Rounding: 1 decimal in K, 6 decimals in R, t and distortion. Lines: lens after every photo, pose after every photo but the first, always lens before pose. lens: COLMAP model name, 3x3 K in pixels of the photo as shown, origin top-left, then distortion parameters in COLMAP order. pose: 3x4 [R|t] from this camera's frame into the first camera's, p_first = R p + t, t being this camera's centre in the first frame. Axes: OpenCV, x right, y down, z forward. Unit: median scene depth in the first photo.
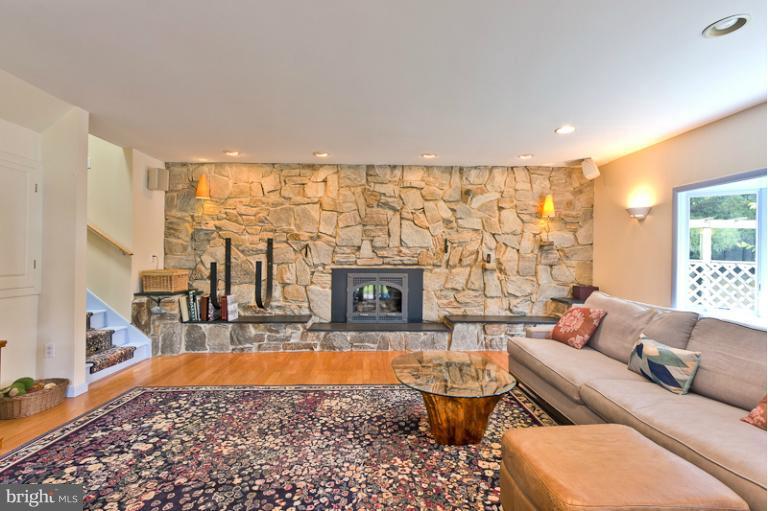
lens RADIAL K [[376.9, 0, 384.0], [0, 376.9, 255.5], [0, 0, 1]] dist [0.001275, 0.000564]
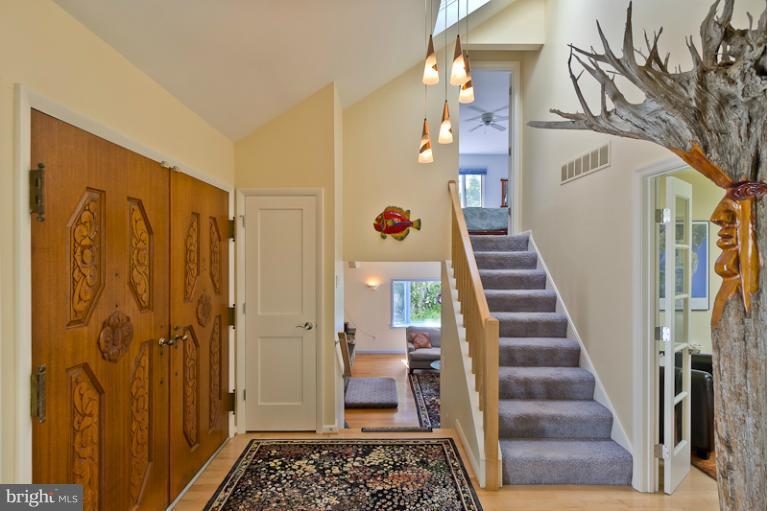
lens RADIAL K [[376.9, 0, 384.0], [0, 376.9, 255.5], [0, 0, 1]] dist [0.001275, 0.000564]
pose [[0.028778, -0.001989, 0.999584, -2.891262], [-0.003192, 0.999993, 0.002082, -0.559864], [-0.999581, -0.003251, 0.028771, 1.618018]]
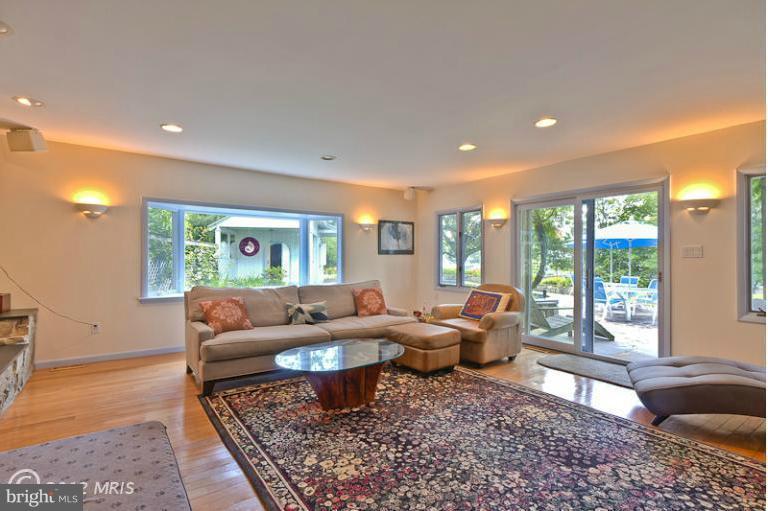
lens RADIAL K [[376.9, 0, 384.0], [0, 376.9, 255.5], [0, 0, 1]] dist [0.001275, 0.000564]
pose [[-0.553171, -0.015440, 0.832925, -0.946936], [-0.023161, 0.999727, 0.003151, -0.004106], [-0.832746, -0.017549, -0.553378, 1.696005]]
